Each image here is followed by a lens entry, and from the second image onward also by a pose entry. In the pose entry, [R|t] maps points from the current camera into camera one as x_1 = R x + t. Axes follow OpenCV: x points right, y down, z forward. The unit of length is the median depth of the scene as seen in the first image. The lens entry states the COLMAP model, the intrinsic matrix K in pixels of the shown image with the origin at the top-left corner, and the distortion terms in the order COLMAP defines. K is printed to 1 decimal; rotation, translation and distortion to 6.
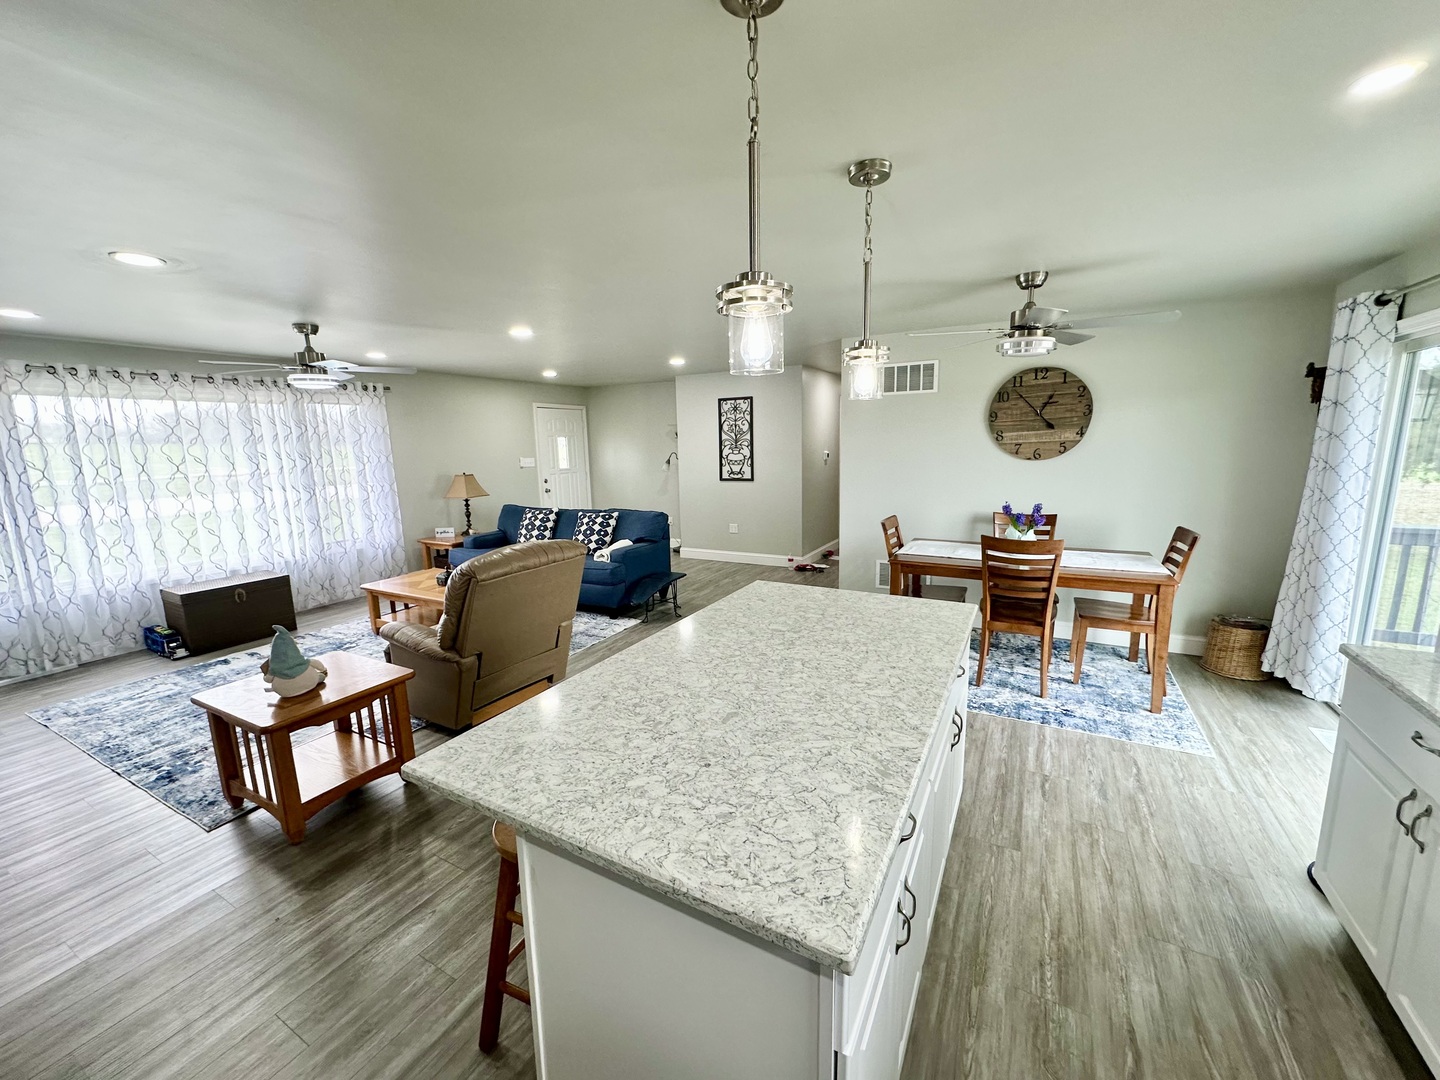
lens RADIAL K [[569.4, 0, 721.0], [0, 569.4, 540.3], [0, 0, 1]] dist [-0.003765, 0.001405]
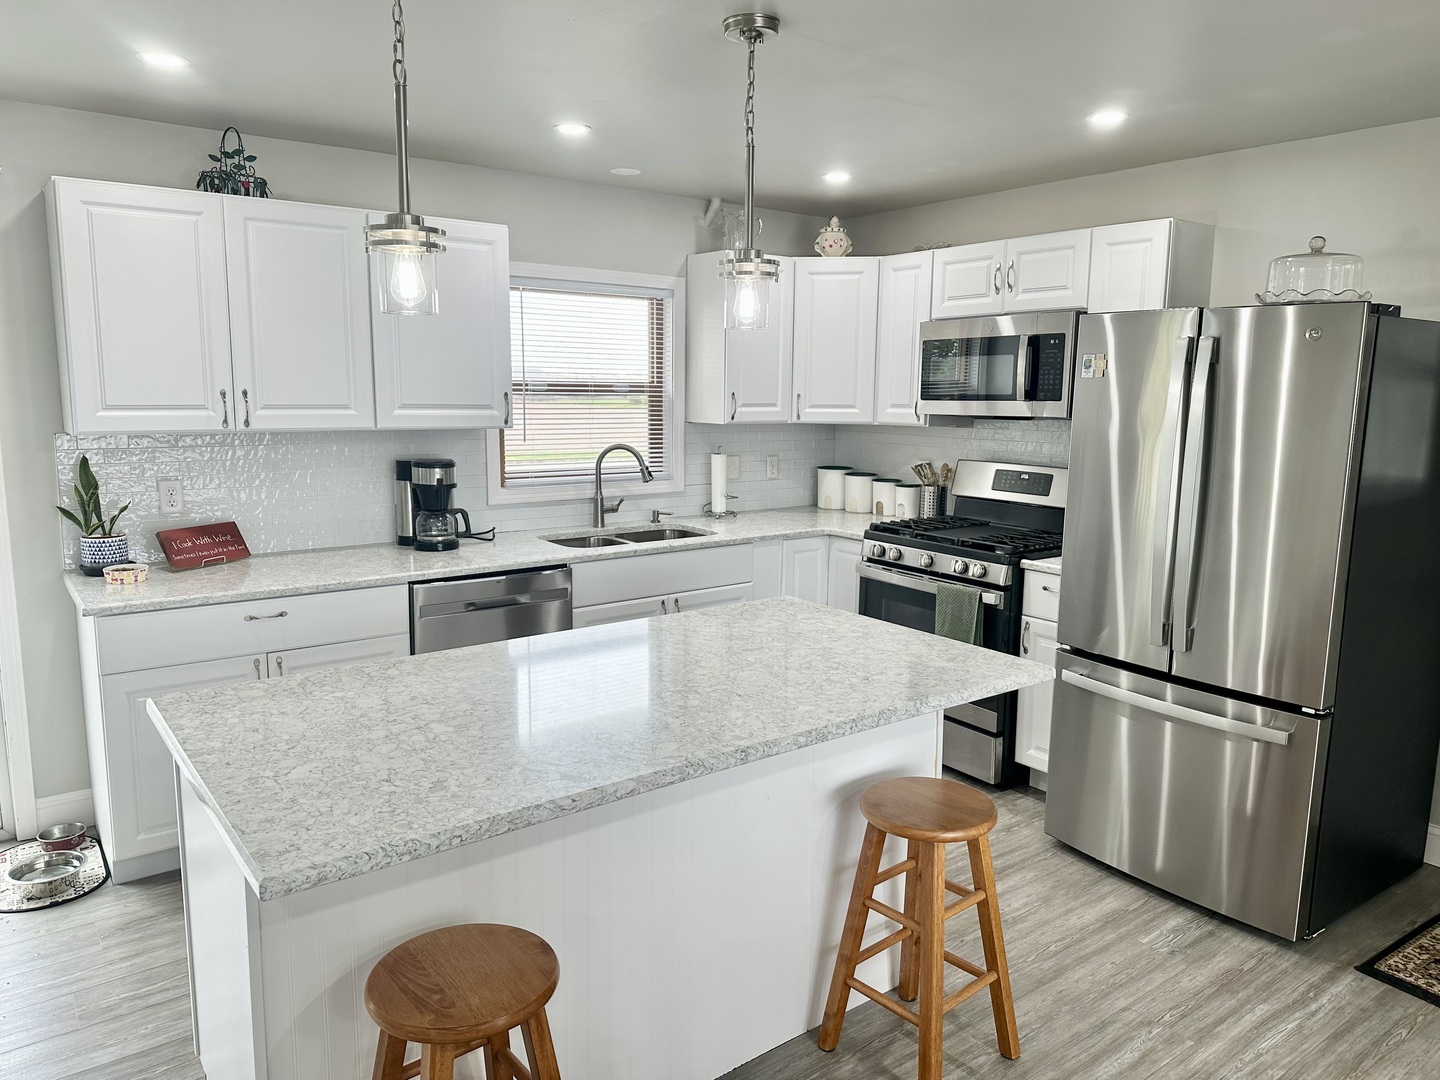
lens RADIAL K [[1012.1, 0, 714.7], [0, 1012.1, 535.0], [0, 0, 1]] dist [0.081613, -0.015939]
pose [[-0.911599, -0.048120, 0.408253, -0.217441], [0.081722, 0.952089, 0.294701, -0.143339], [-0.402874, 0.302013, -0.863991, 0.837243]]
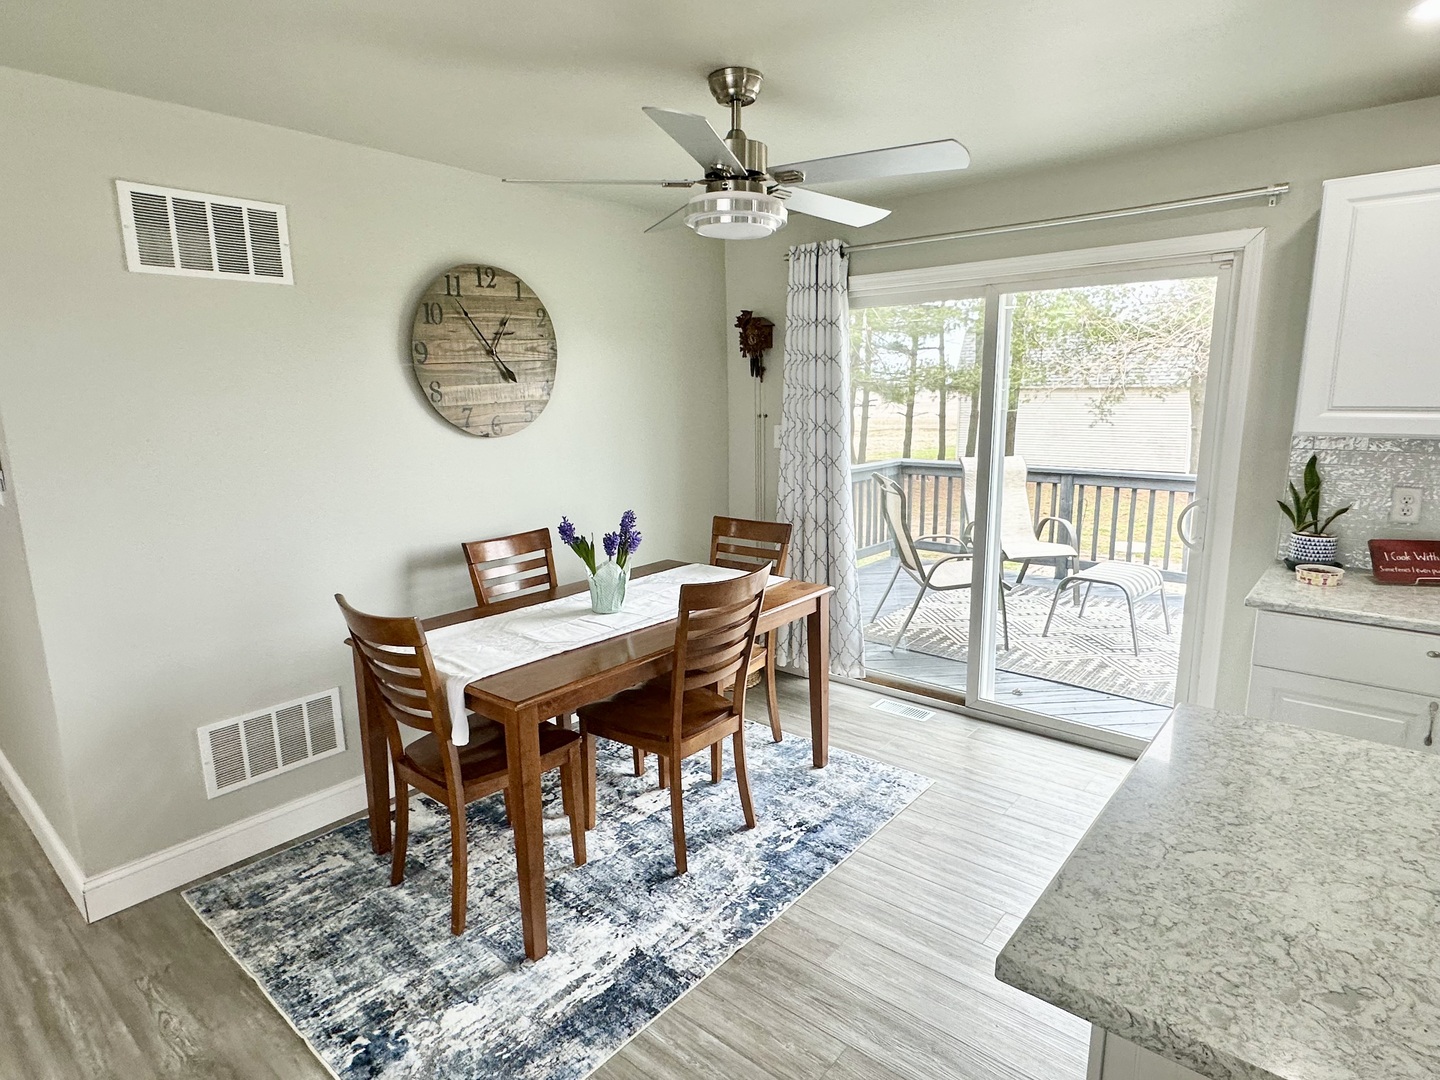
lens RADIAL K [[798.2, 0, 711.5], [0, 798.2, 539.0], [0, 0, 1]] dist [-0.000727, -0.001489]
pose [[0.197783, -0.161193, 0.966902, -0.166234], [0.179426, 0.975675, 0.125953, -0.106740], [-0.963685, 0.148576, 0.221894, 0.656922]]
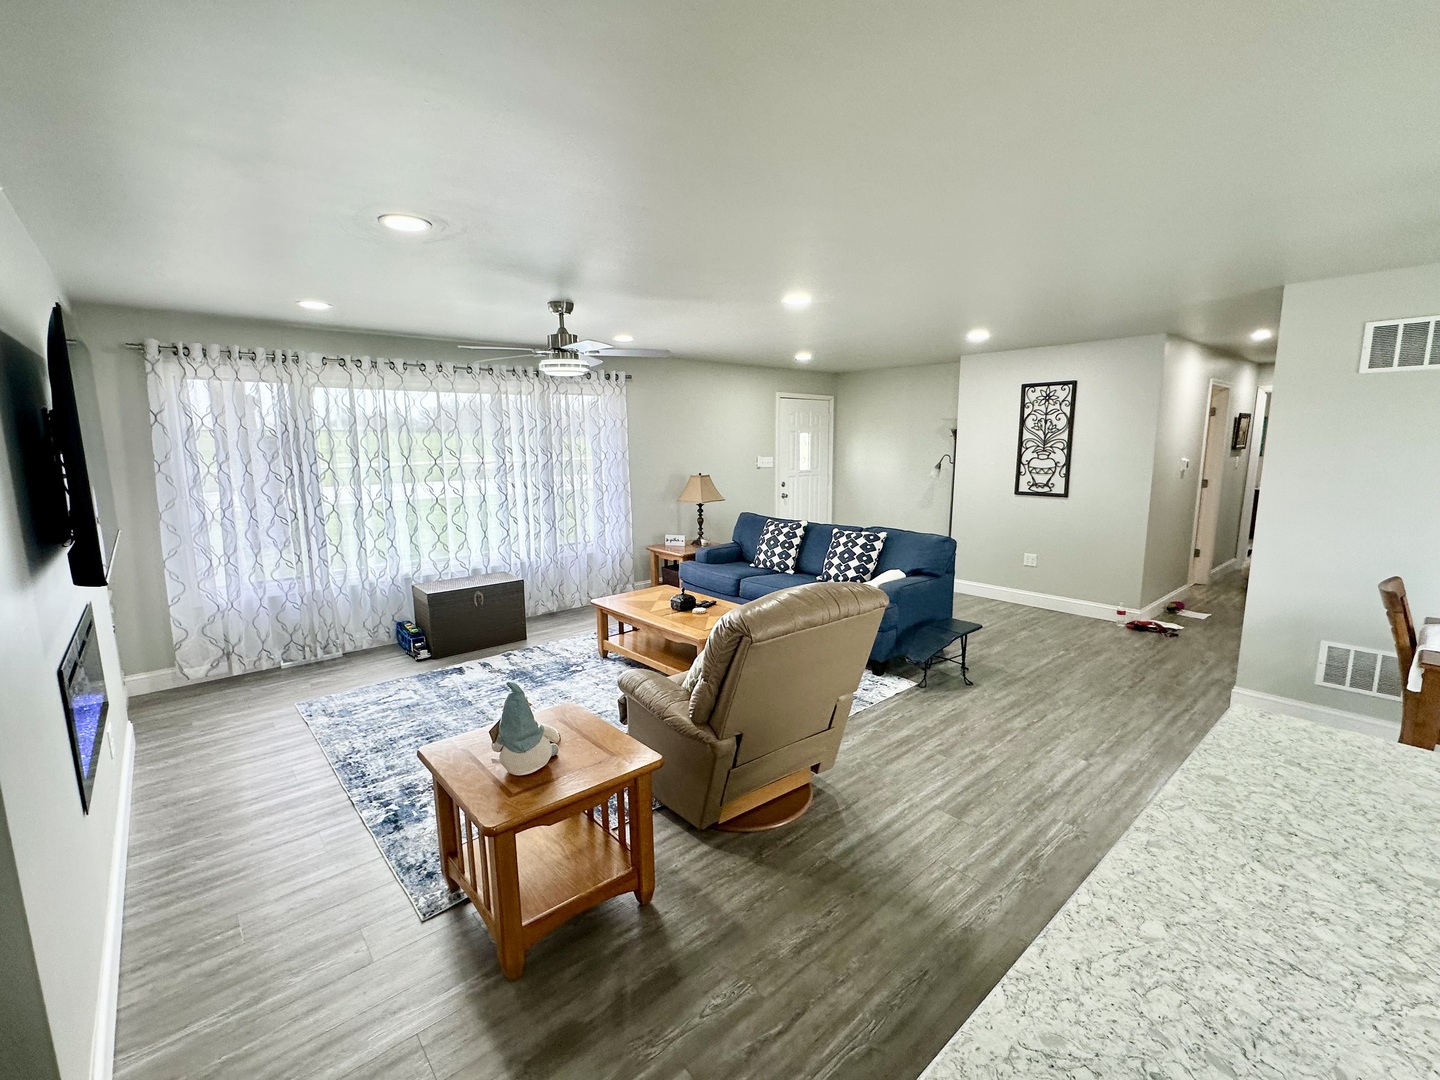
lens RADIAL K [[636.1, 0, 726.6], [0, 636.1, 541.7], [0, 0, 1]] dist [0.001012, 0.000753]
pose [[0.940864, 0.069172, -0.331649, -0.133383], [-0.071692, 0.997416, 0.004645, -0.034647], [0.331113, 0.019406, 0.943391, 0.159903]]
